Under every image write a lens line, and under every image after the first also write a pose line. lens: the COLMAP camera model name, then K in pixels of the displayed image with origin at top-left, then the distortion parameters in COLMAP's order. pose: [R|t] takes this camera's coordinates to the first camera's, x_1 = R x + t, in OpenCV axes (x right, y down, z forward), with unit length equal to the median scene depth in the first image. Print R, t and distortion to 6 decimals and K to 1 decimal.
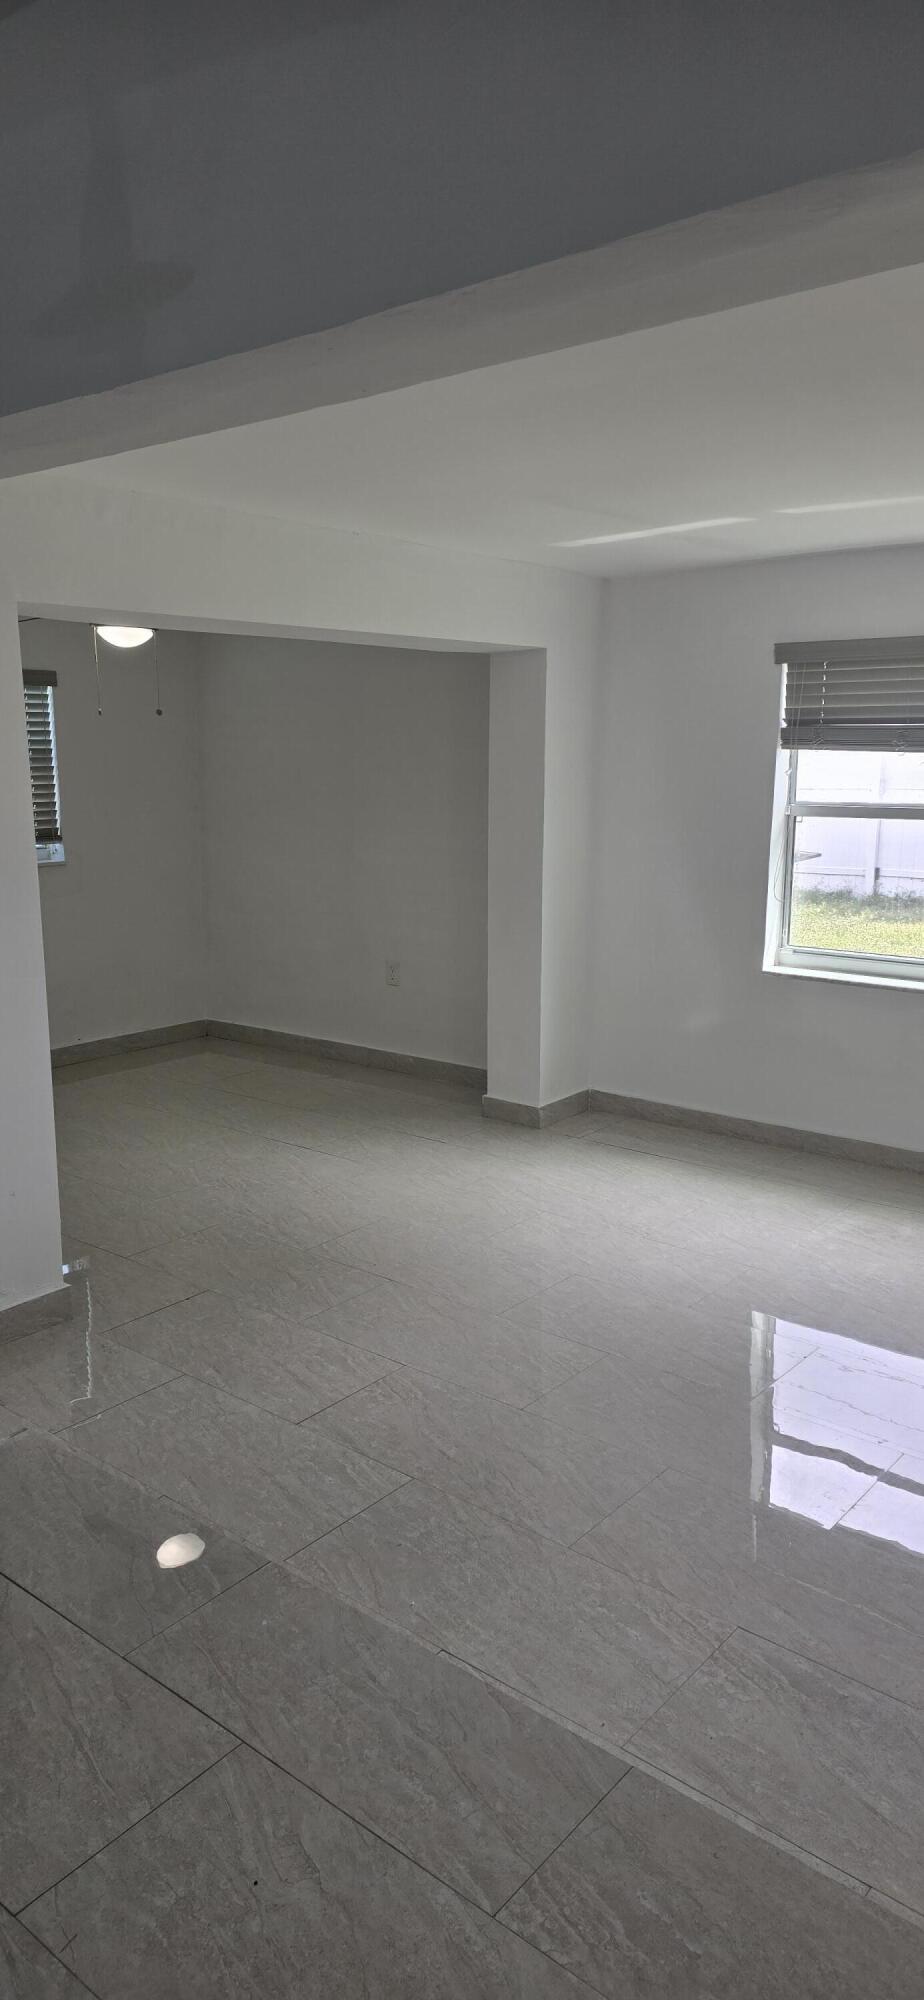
lens RADIAL K [[1343.7, 0, 455.6], [0, 1343.7, 991.1], [0, 0, 1]] dist [0.044025, -0.033949]
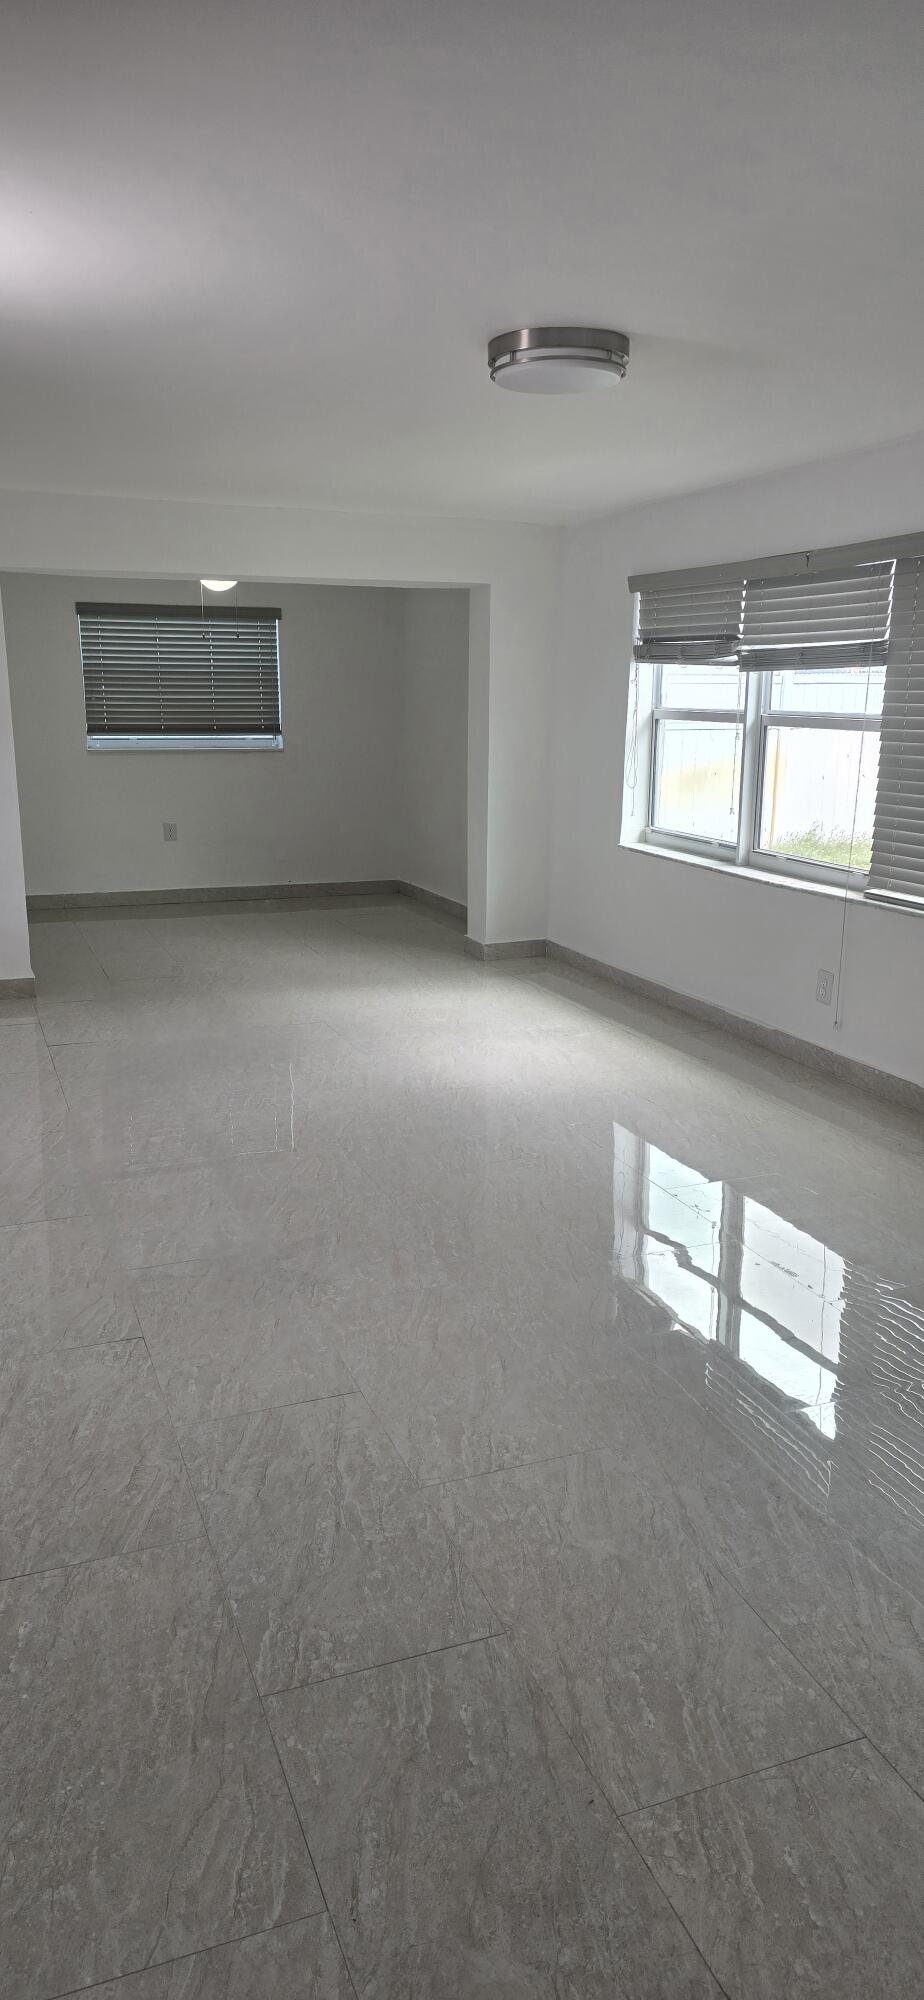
lens RADIAL K [[1343.7, 0, 442.9], [0, 1343.7, 994.0], [0, 0, 1]] dist [0.044025, -0.033949]
pose [[0.867319, 0.122990, -0.482319, 0.707402], [-0.101639, 0.992336, 0.070273, 0.050683], [0.487266, -0.011927, 0.873172, -0.158650]]
